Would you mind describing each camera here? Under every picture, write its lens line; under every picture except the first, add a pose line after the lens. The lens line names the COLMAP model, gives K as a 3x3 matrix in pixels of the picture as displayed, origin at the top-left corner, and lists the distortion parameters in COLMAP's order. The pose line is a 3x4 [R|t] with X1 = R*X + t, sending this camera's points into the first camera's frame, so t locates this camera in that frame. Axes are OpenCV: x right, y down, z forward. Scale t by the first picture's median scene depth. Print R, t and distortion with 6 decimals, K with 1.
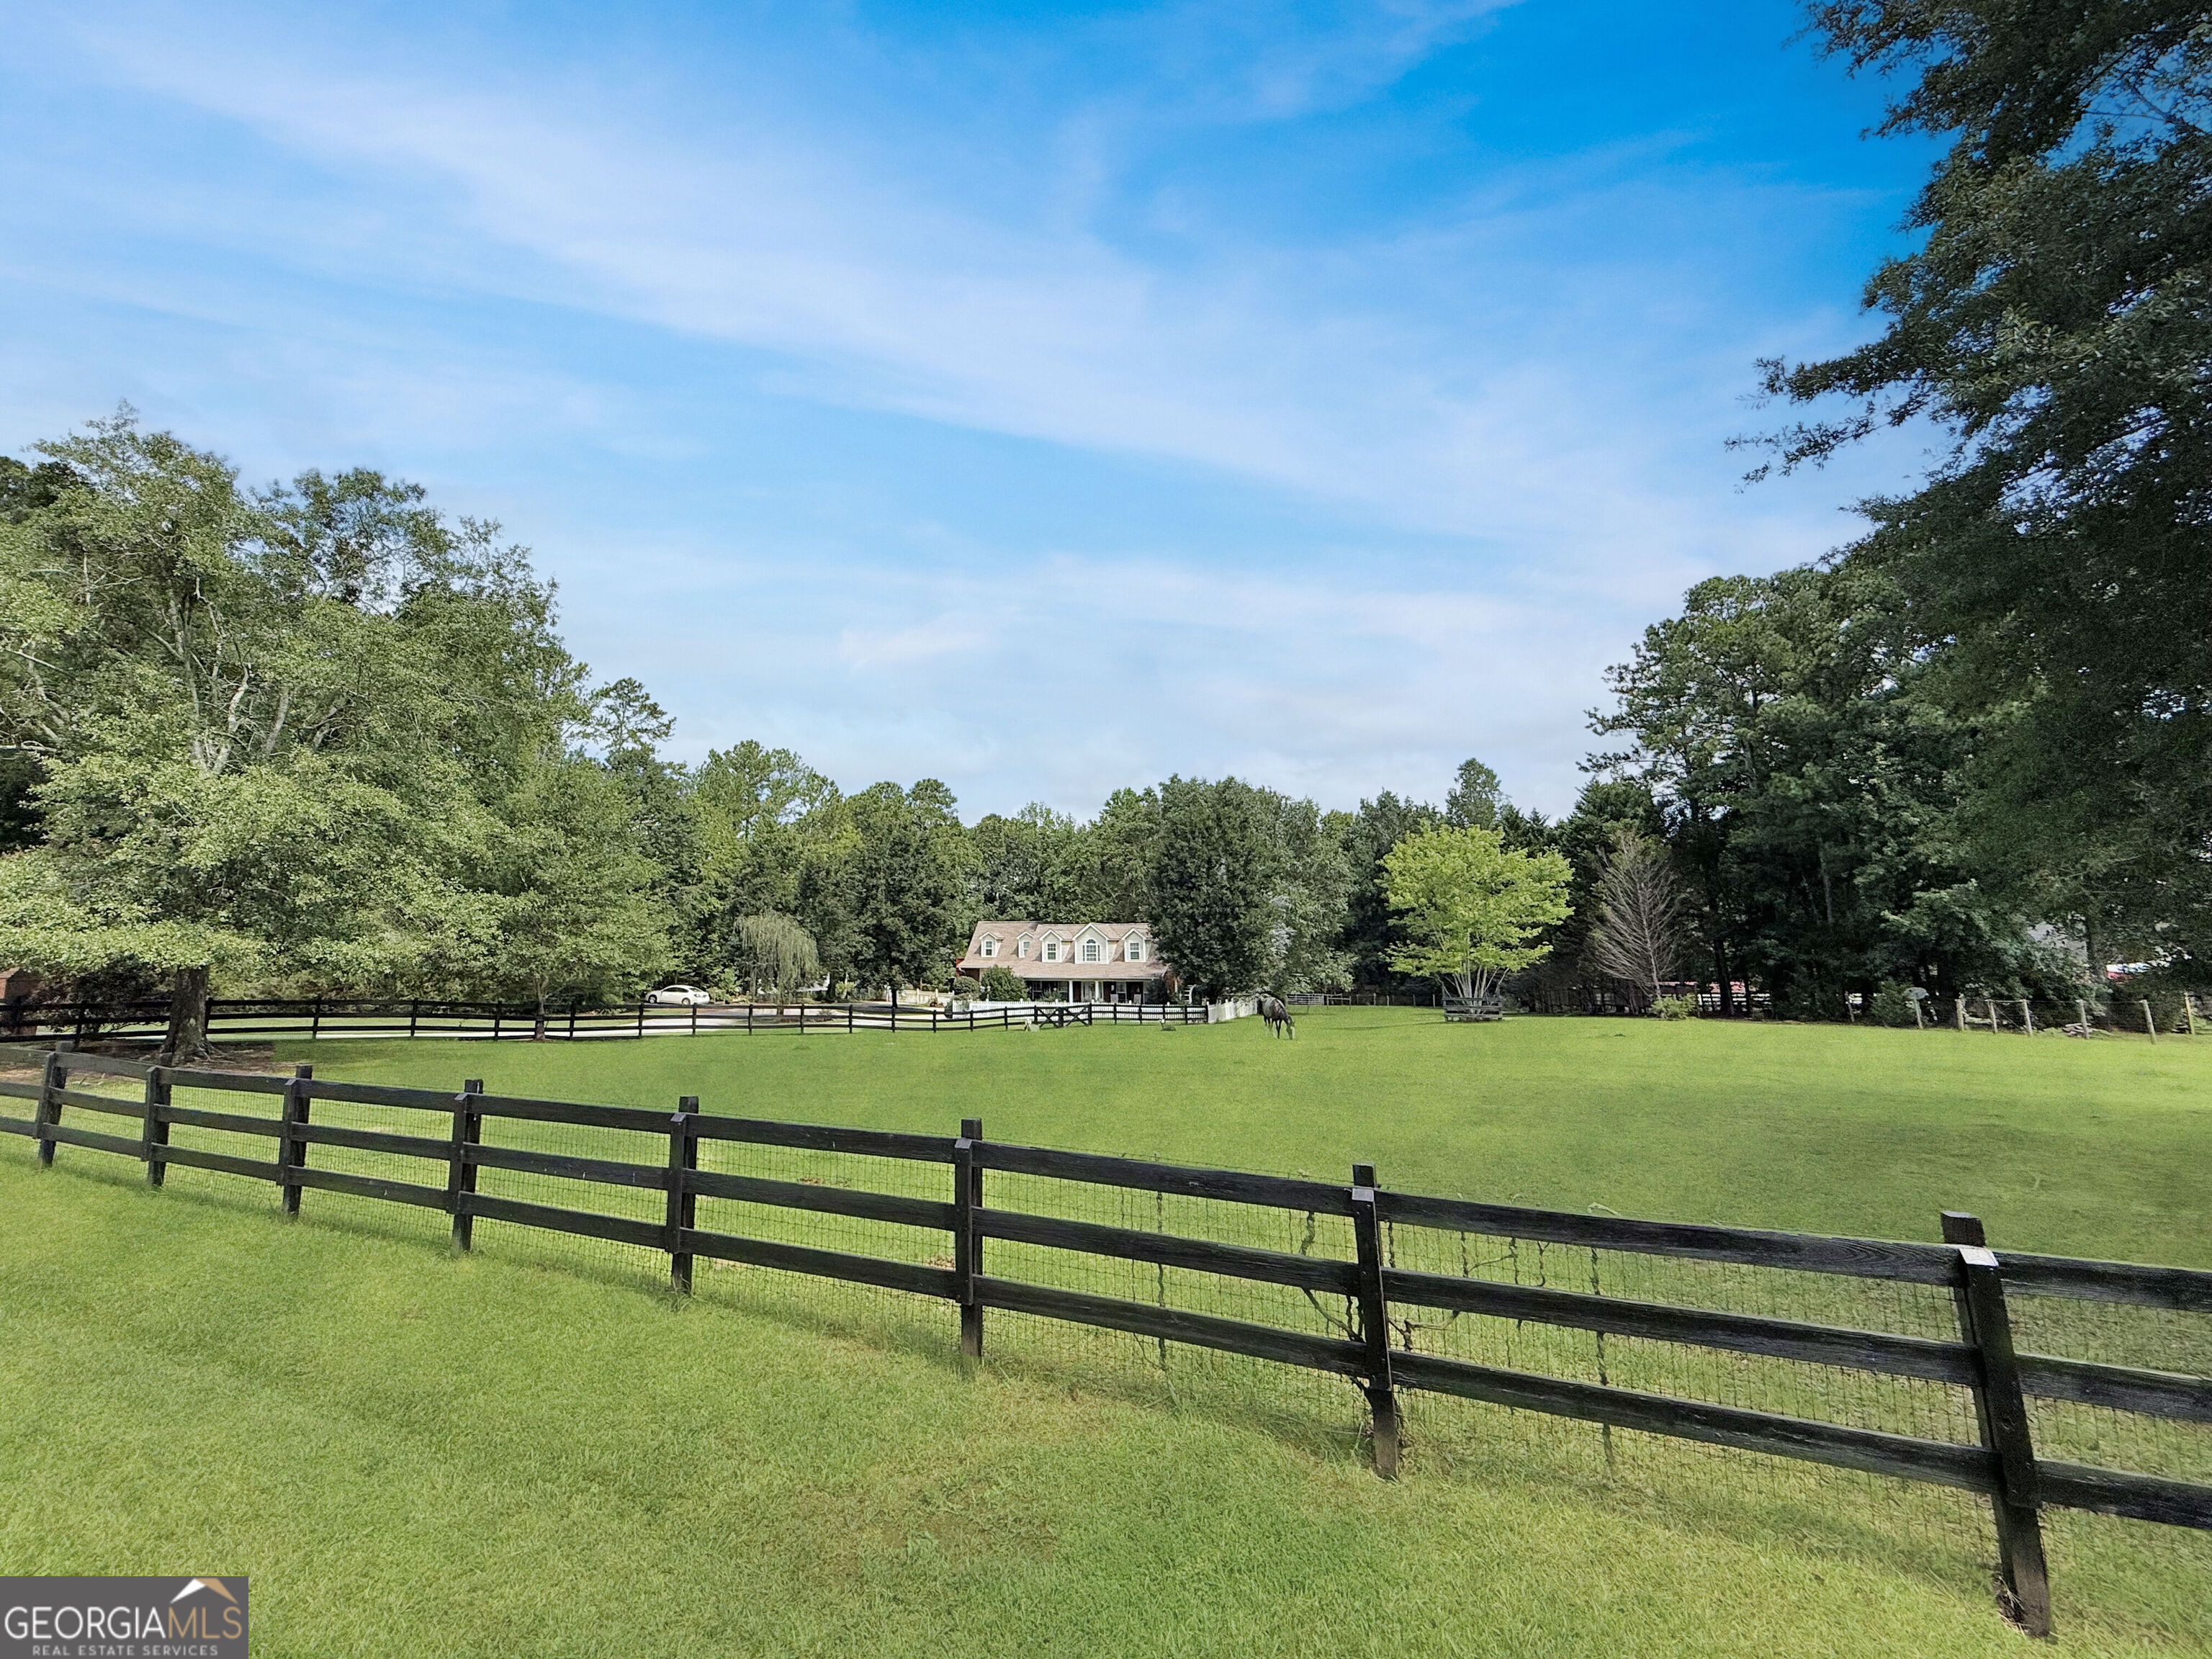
lens RADIAL K [[893.1, 0, 1112.3], [0, 893.1, 820.7], [0, 0, 1]] dist [-0.001054, 0.000033]
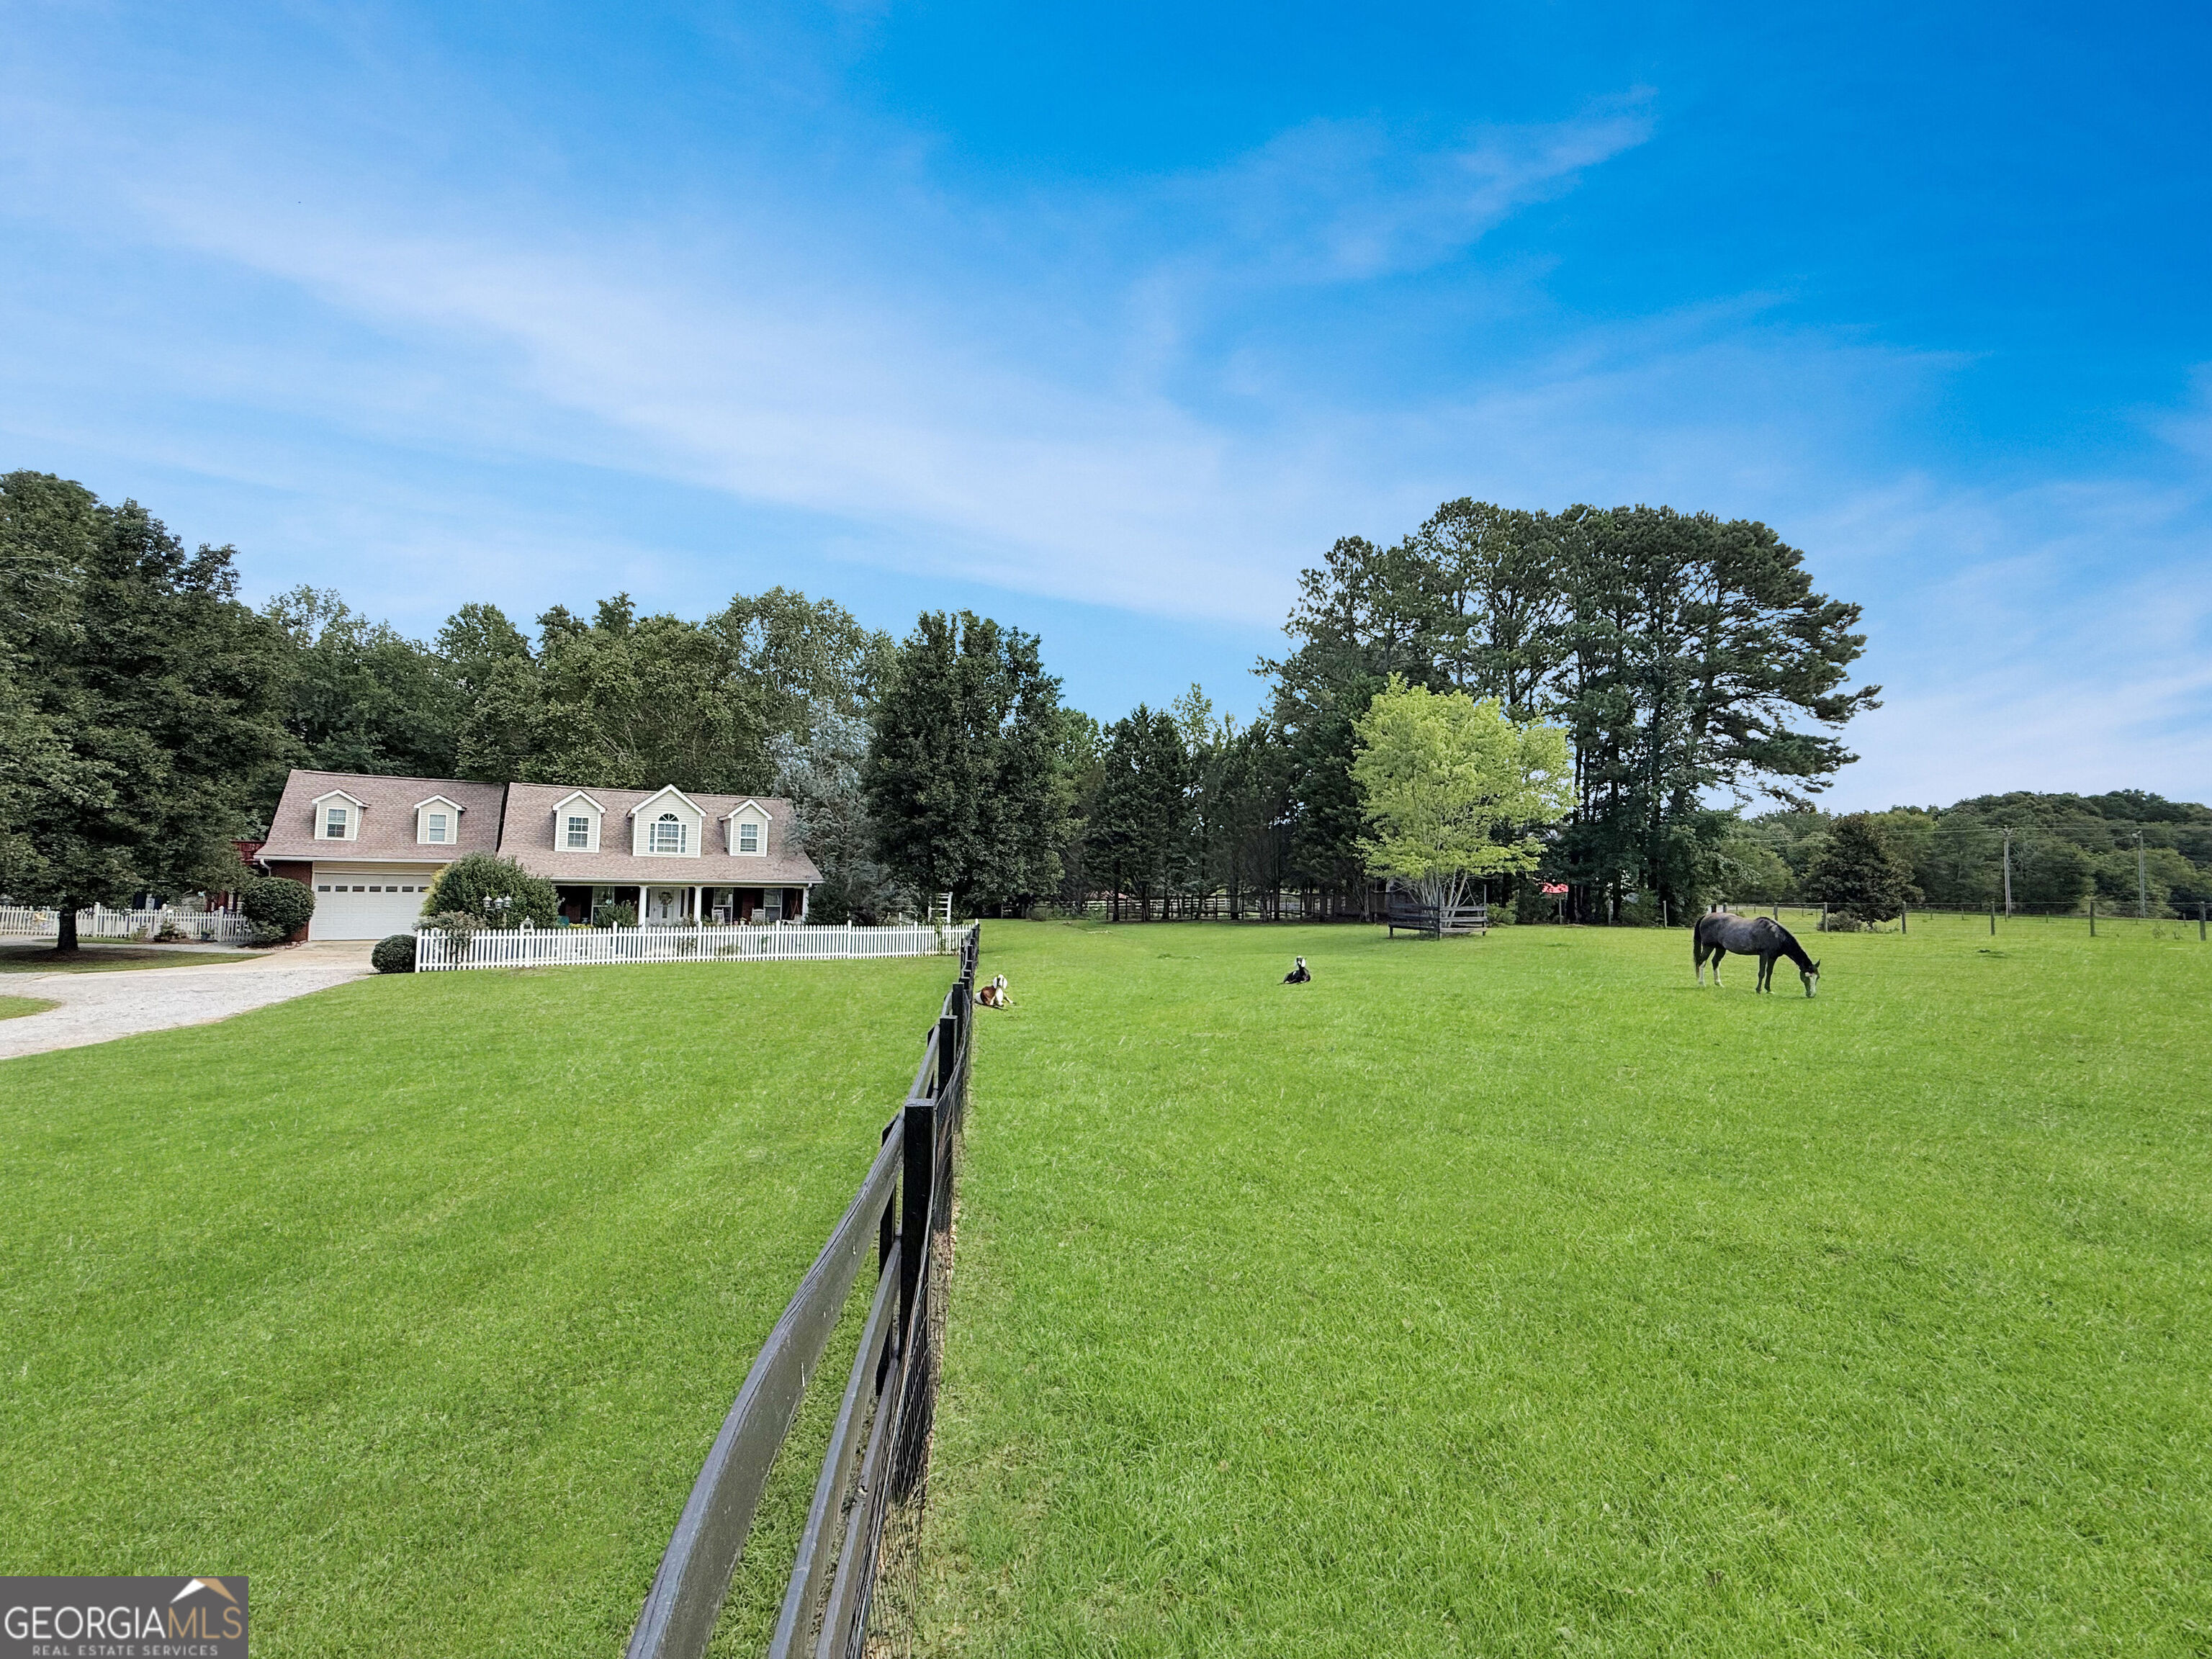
lens RADIAL K [[829.7, 0, 1106.0], [0, 829.7, 829.5], [0, 0, 1]] dist [-0.019070, 0.000028]
pose [[0.675281, 0.055645, 0.735459, -0.219531], [-0.129900, 0.990536, 0.044327, 0.084764], [-0.726031, -0.125470, 0.676118, 0.455423]]
